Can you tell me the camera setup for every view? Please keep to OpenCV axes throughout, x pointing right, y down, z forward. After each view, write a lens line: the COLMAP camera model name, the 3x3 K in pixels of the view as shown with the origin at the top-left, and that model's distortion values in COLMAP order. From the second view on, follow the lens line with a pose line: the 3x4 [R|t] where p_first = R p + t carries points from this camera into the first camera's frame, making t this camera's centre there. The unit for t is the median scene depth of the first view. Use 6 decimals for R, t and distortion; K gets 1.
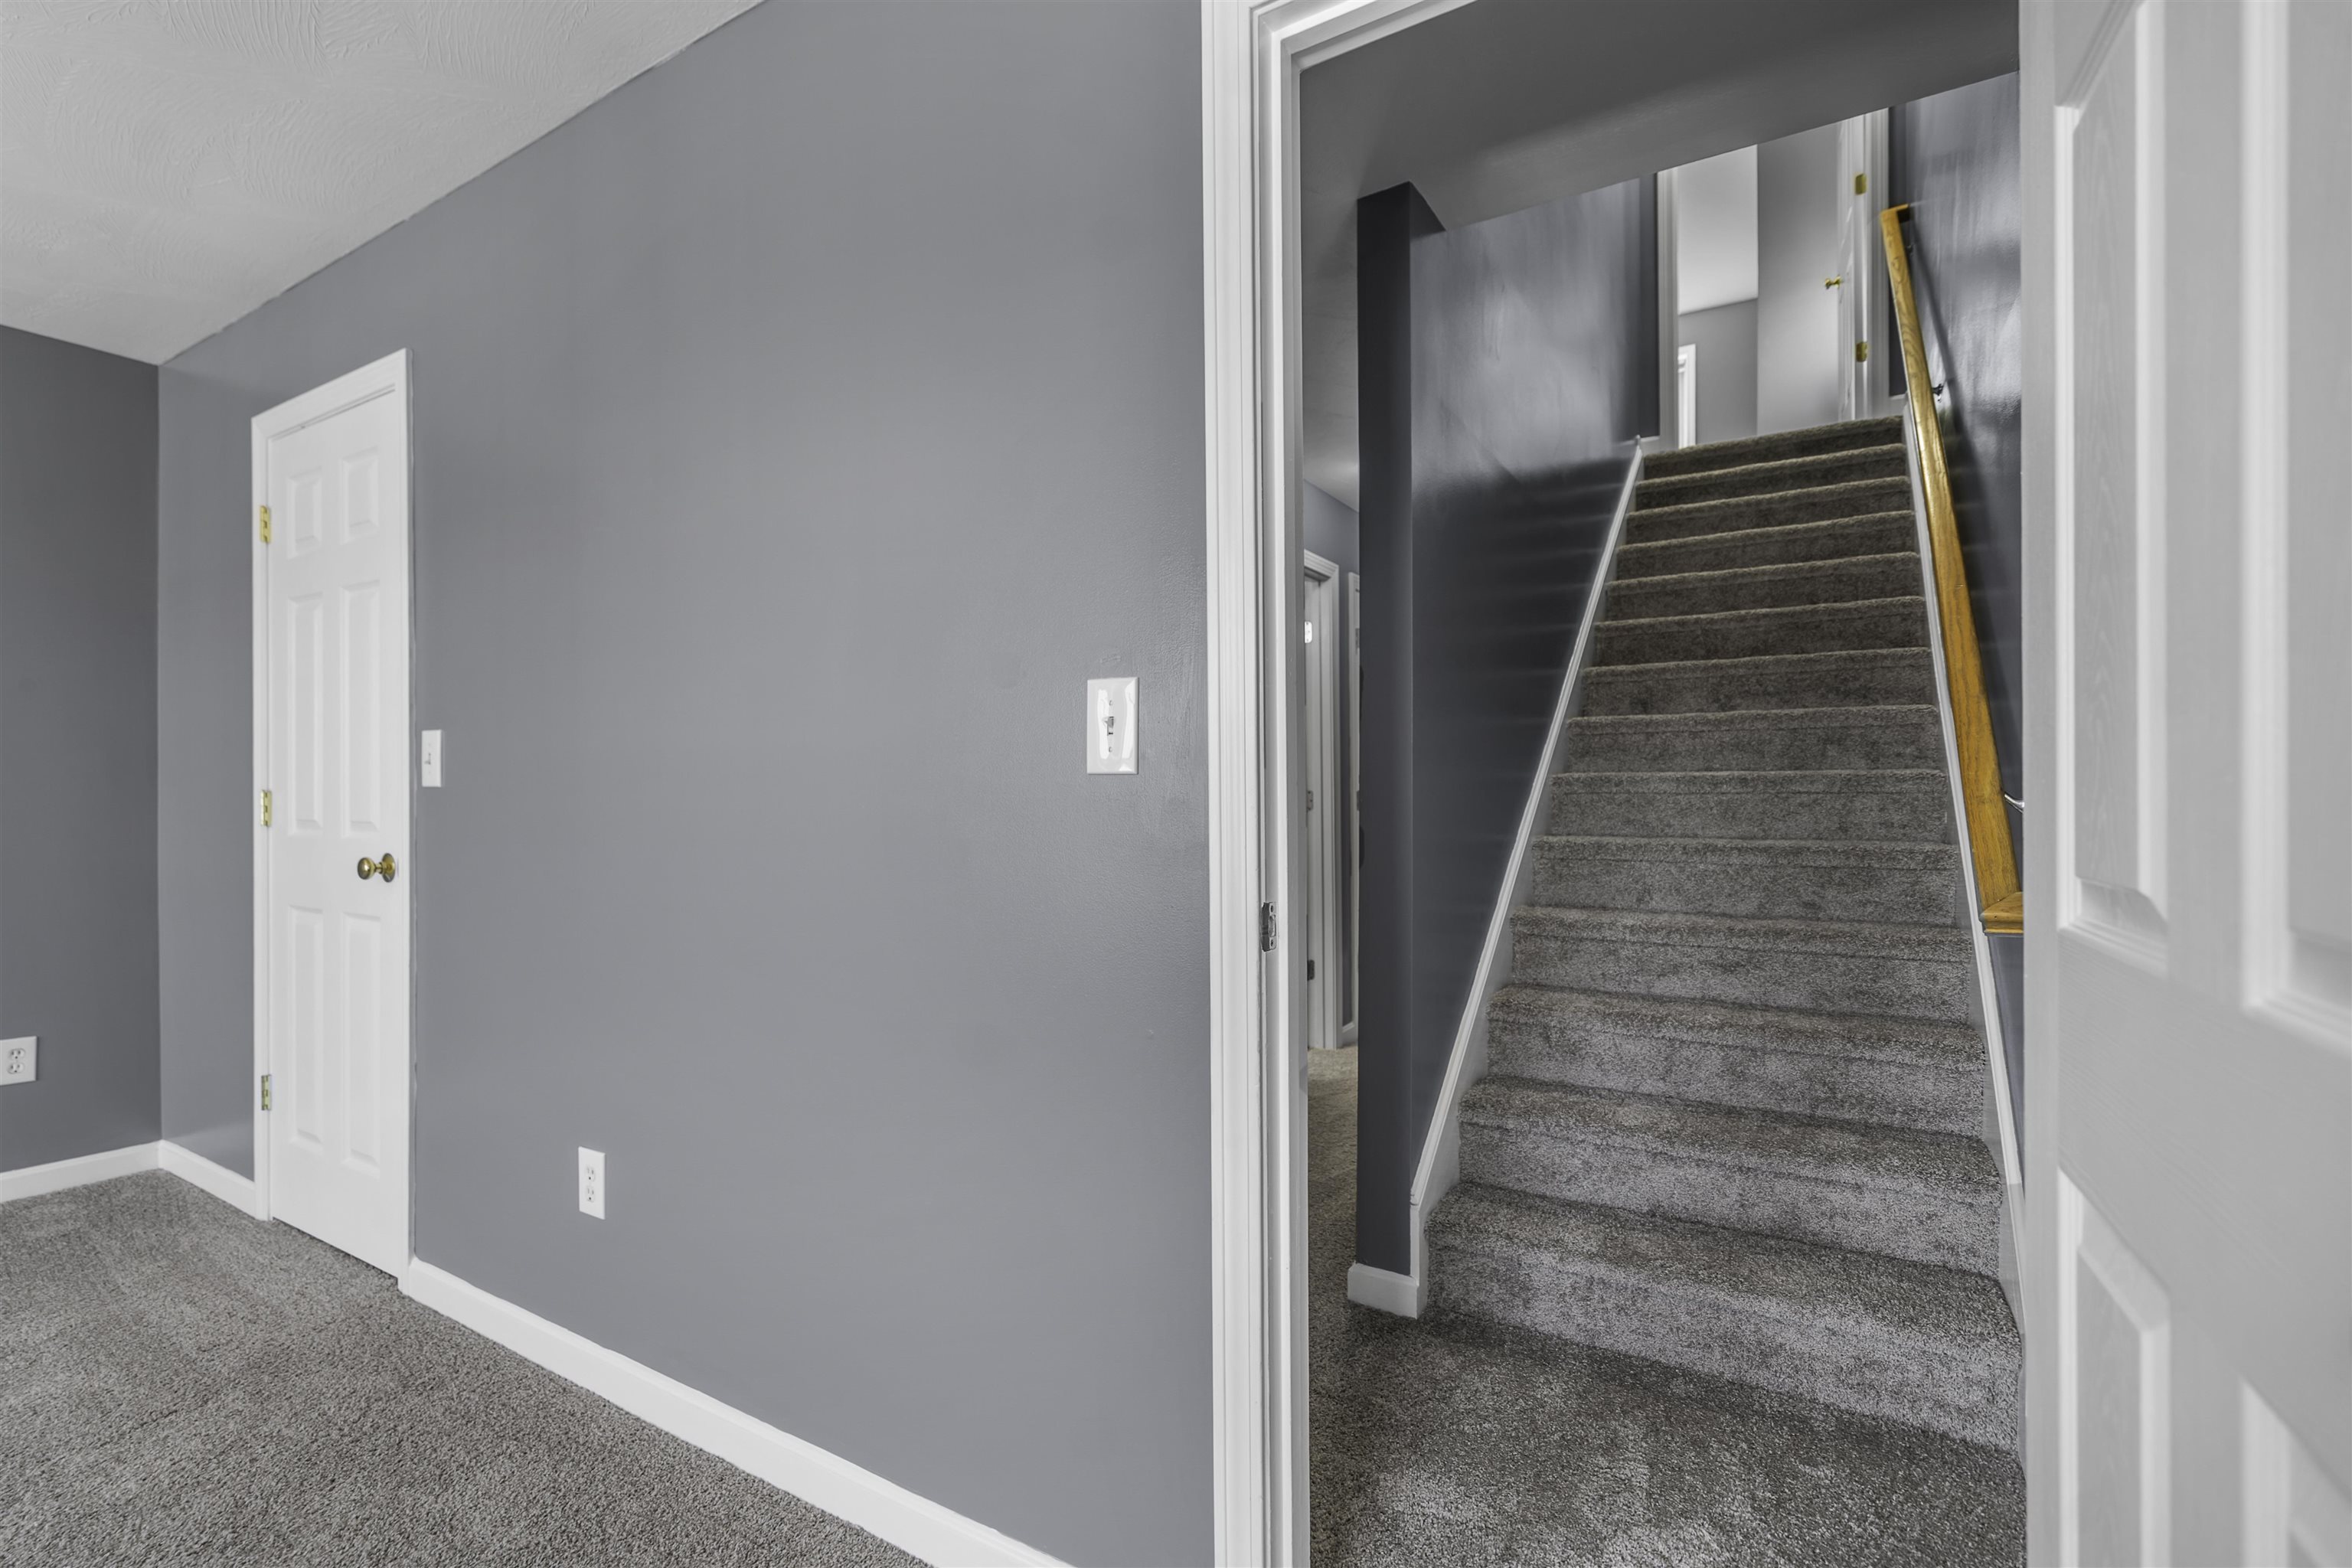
lens RADIAL K [[1077.5, 0, 1168.1], [0, 1077.5, 789.7], [0, 0, 1]] dist [-0.001089, -0.000120]
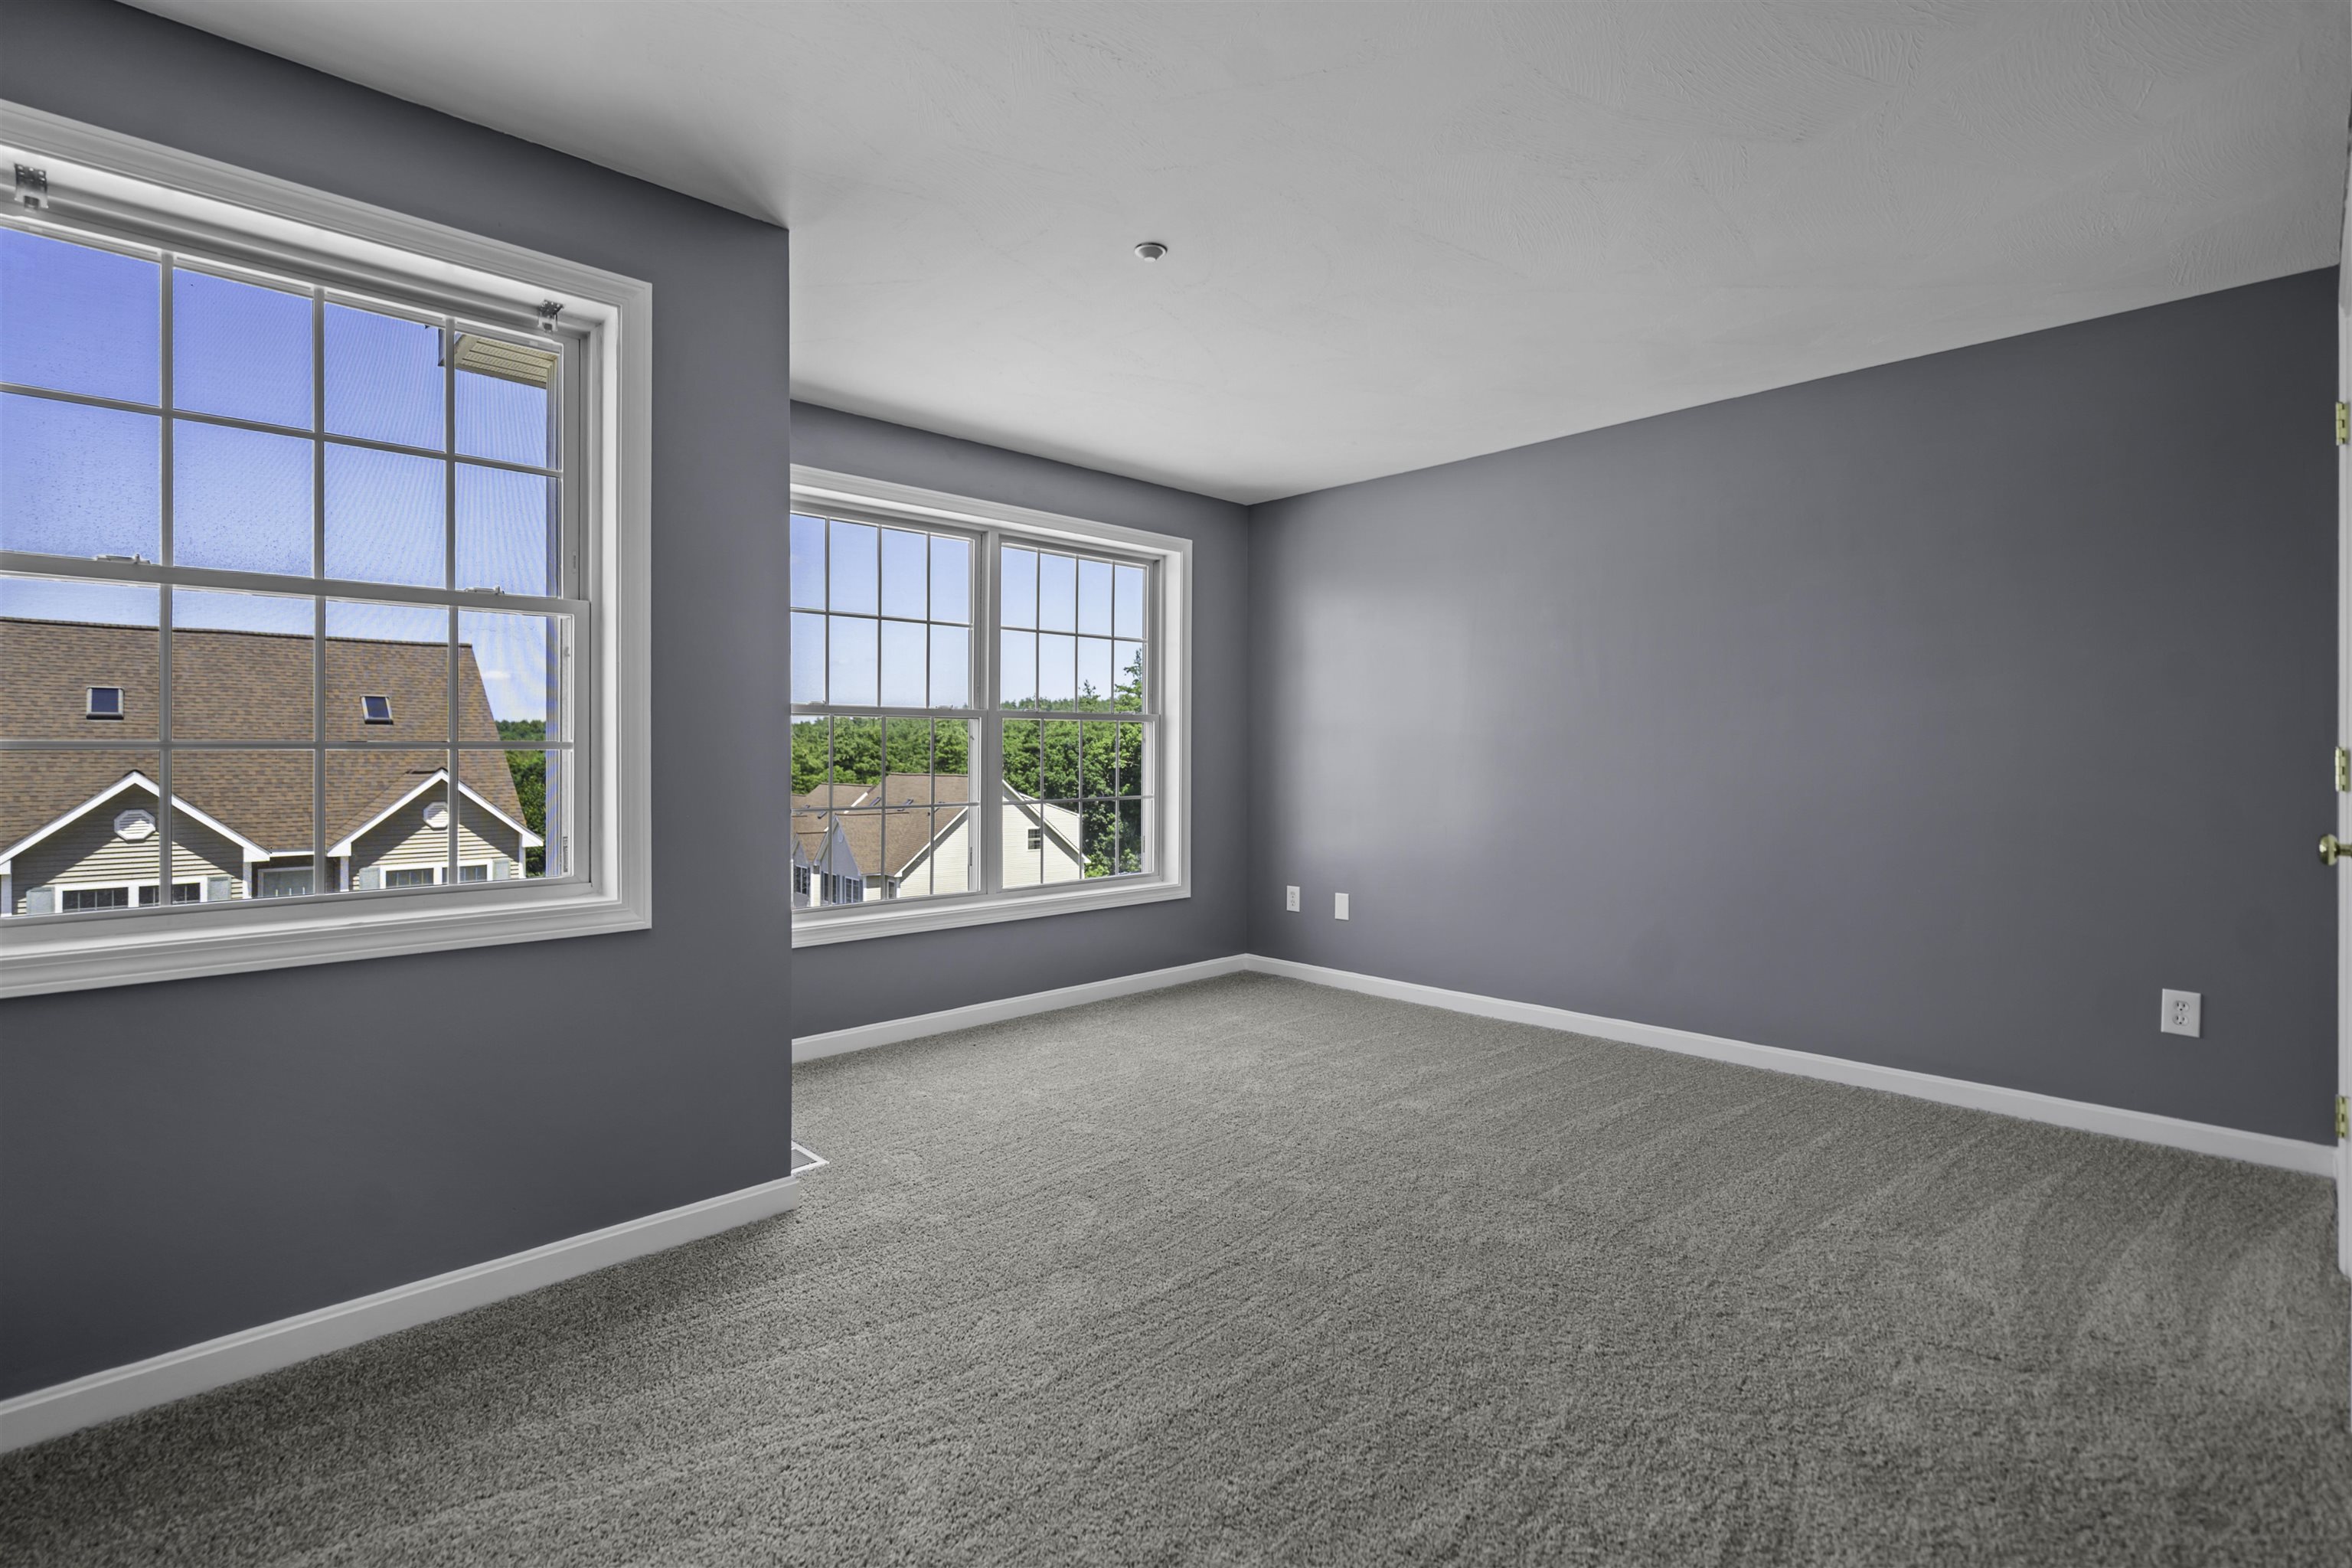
lens RADIAL K [[1096.3, 0, 1158.7], [0, 1096.3, 764.9], [0, 0, 1]] dist [0.003185, 0.001057]
pose [[-0.244769, 0.016024, -0.969449, 0.188801], [0.000331, 0.999865, 0.016443, -0.001288], [0.969581, 0.003704, -0.244741, 0.333264]]
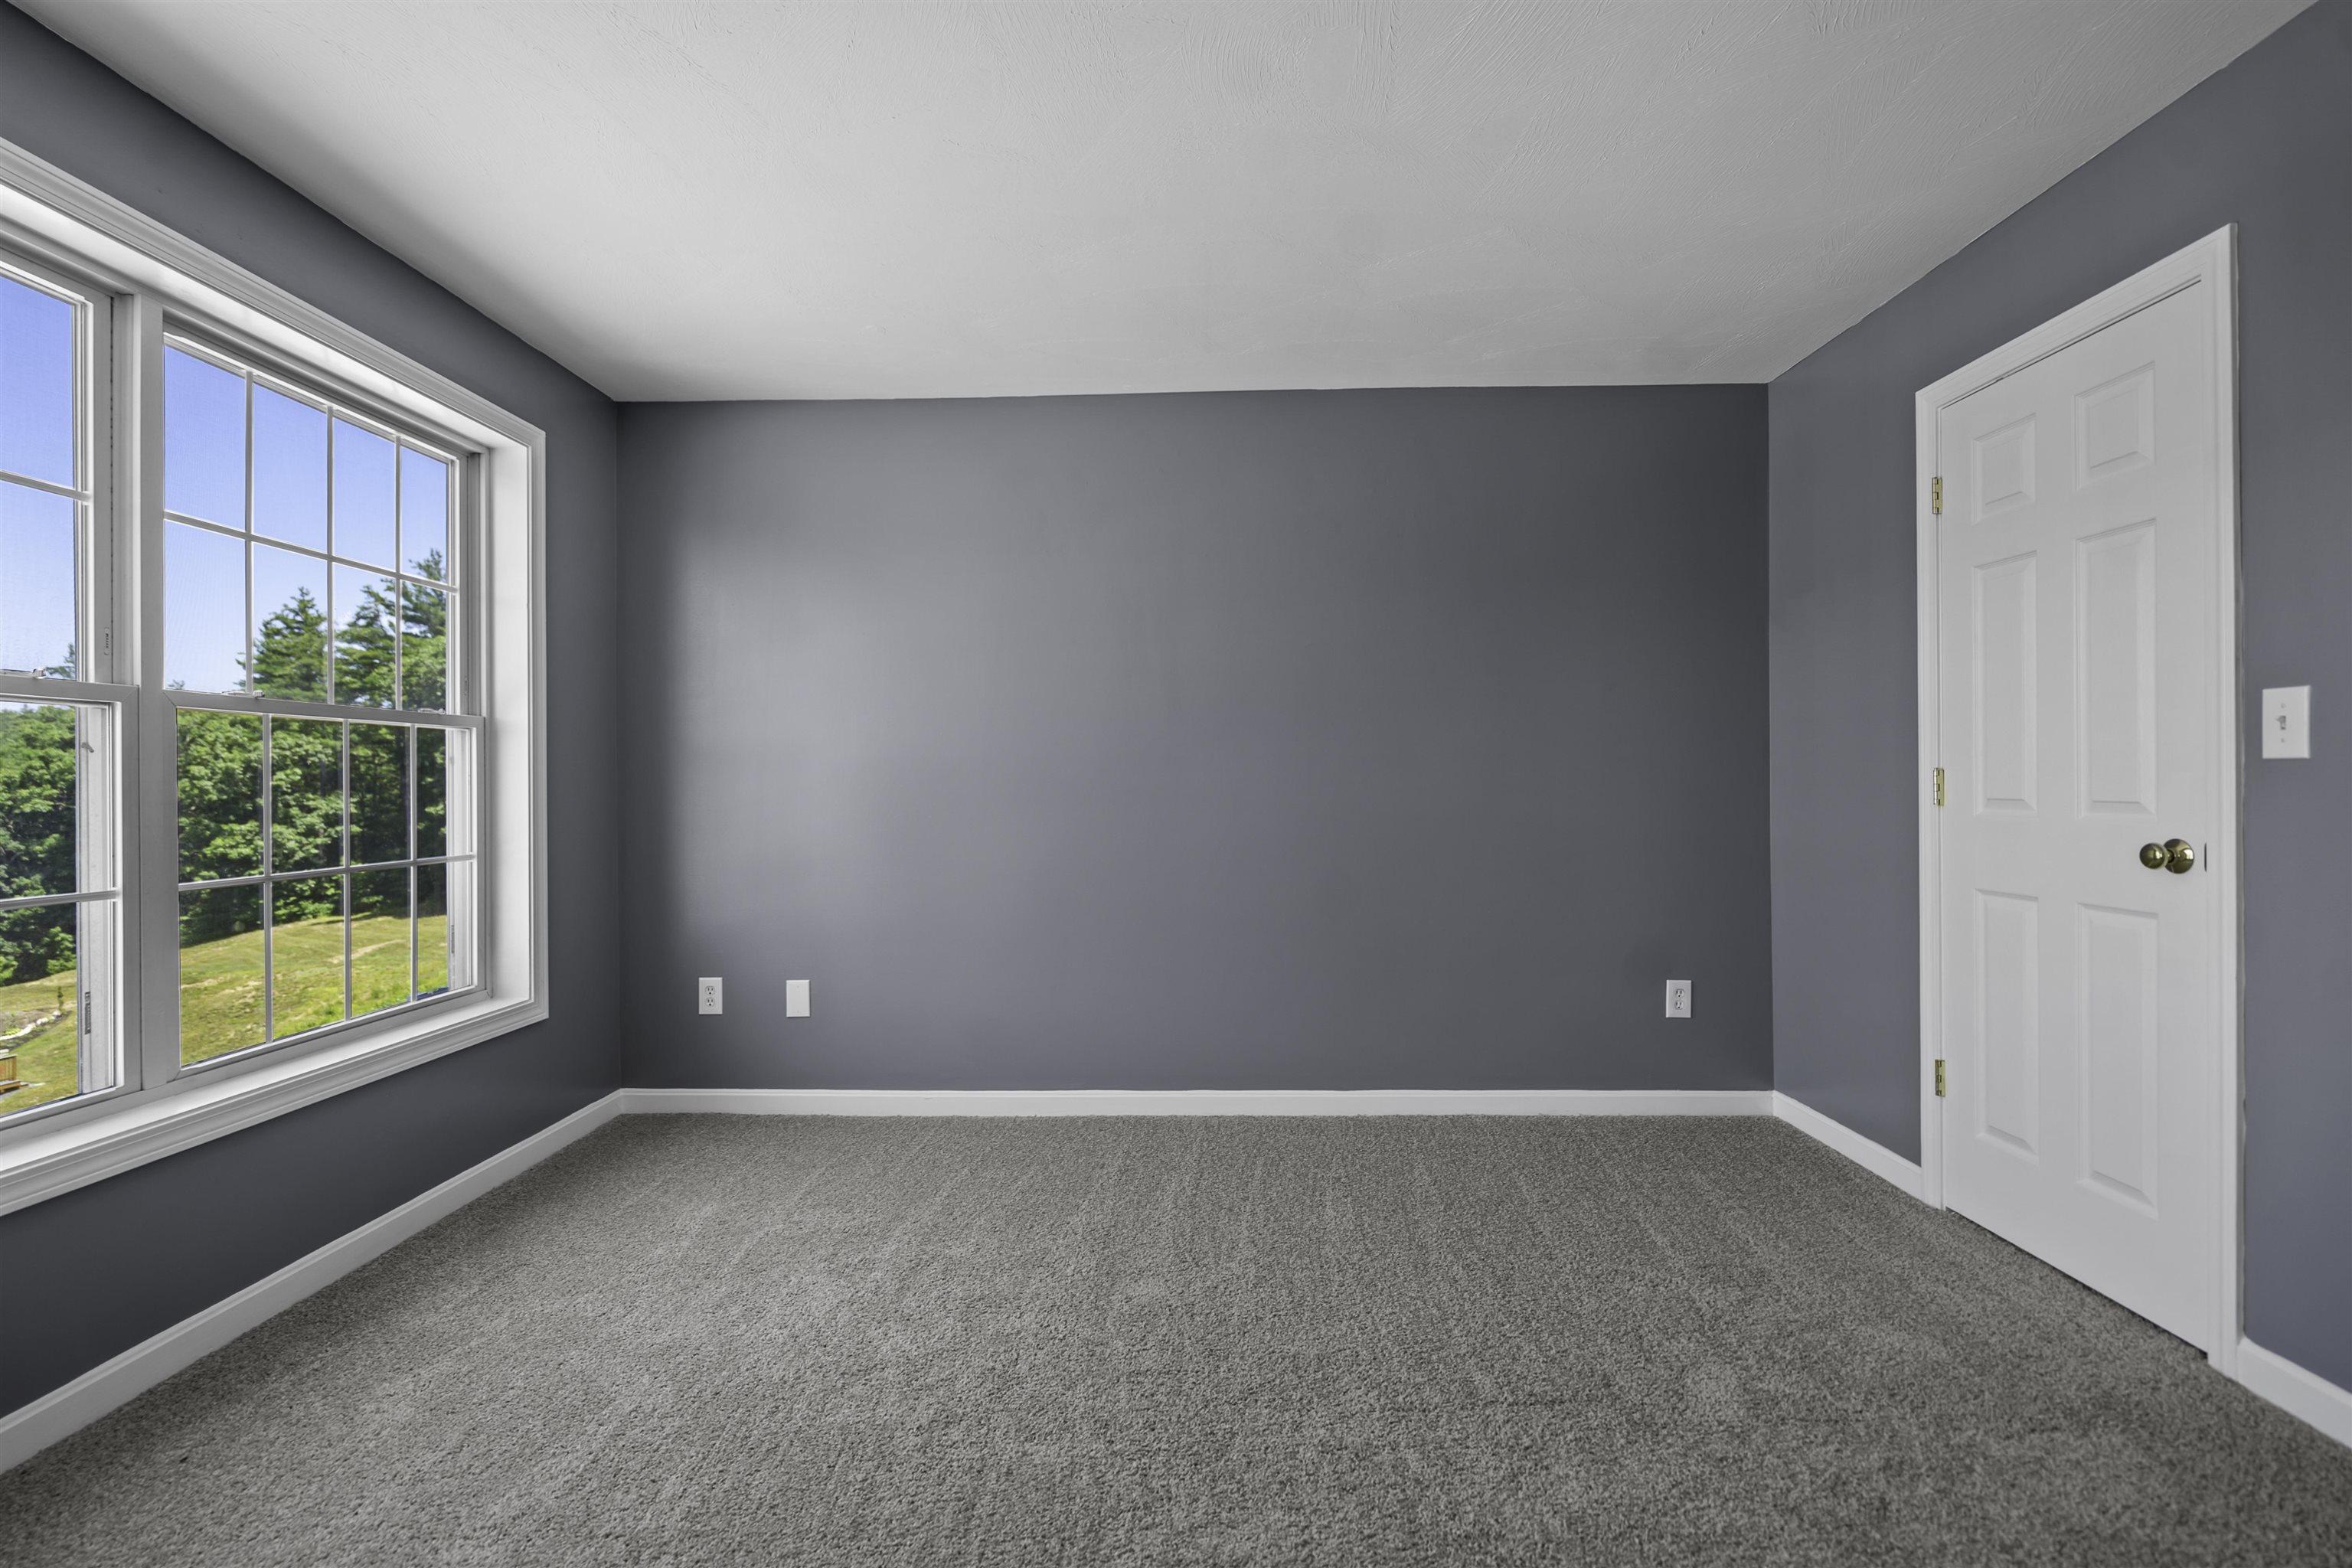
lens RADIAL K [[1077.5, 0, 1168.1], [0, 1077.5, 789.7], [0, 0, 1]] dist [-0.001089, -0.000120]
pose [[0.510481, 0.007025, -0.859860, -0.359684], [0.002162, 0.999953, 0.009453, 0.009081], [0.859886, -0.006685, 0.510442, -0.097363]]
